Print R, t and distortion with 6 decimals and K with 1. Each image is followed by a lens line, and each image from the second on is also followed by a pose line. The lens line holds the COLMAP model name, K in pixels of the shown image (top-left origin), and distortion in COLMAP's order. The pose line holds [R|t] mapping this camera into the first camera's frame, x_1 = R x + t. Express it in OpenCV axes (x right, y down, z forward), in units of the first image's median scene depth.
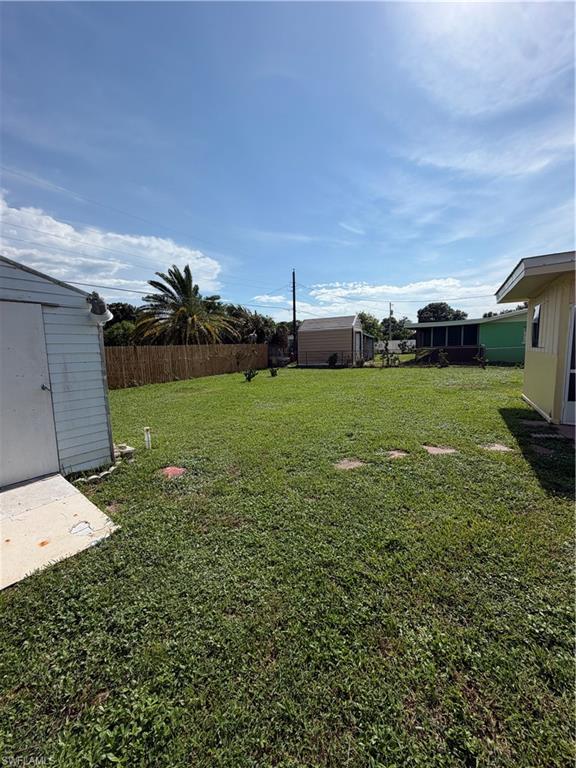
lens RADIAL K [[307.8, 0, 291.2], [0, 307.8, 380.2], [0, 0, 1]] dist [0.000085, 0.000321]
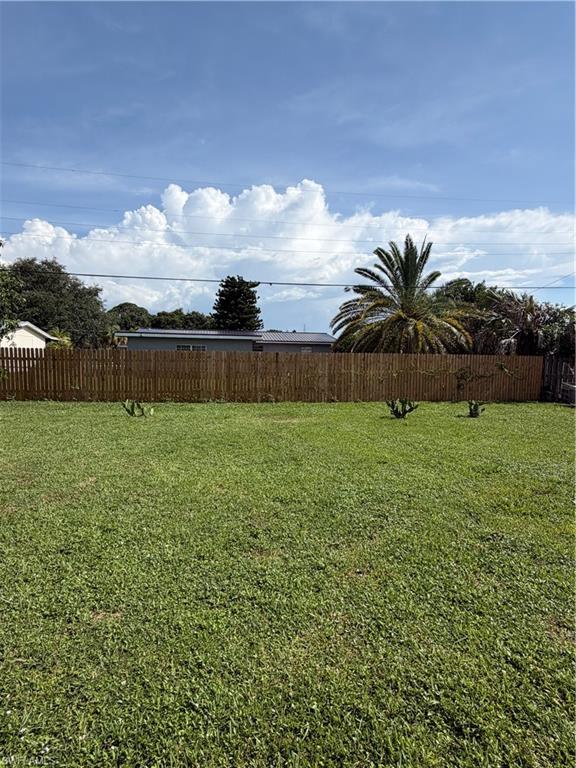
lens RADIAL K [[400.9, 0, 291.8], [0, 400.9, 385.2], [0, 0, 1]] dist [-0.002983, -0.000959]
pose [[0.620886, 0.090772, -0.778627, 0.220939], [-0.120007, 0.992571, 0.020019, -0.033481], [0.774660, 0.081011, 0.627167, 0.257312]]
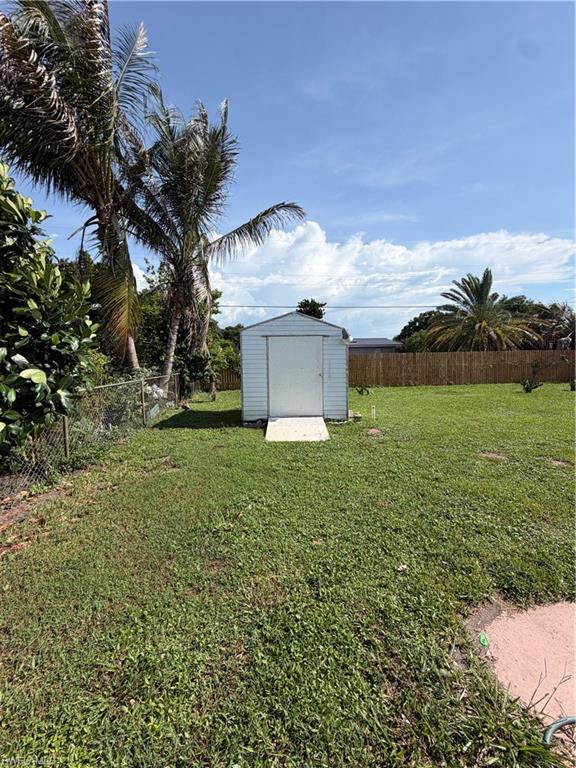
lens RADIAL K [[307.8, 0, 284.0], [0, 307.8, 382.4], [0, 0, 1]] dist [0.000085, 0.000321]
pose [[0.572595, 0.082834, -0.815643, 0.128176], [-0.089389, 0.995259, 0.038322, 0.002940], [0.814951, 0.050967, 0.577285, -0.069927]]
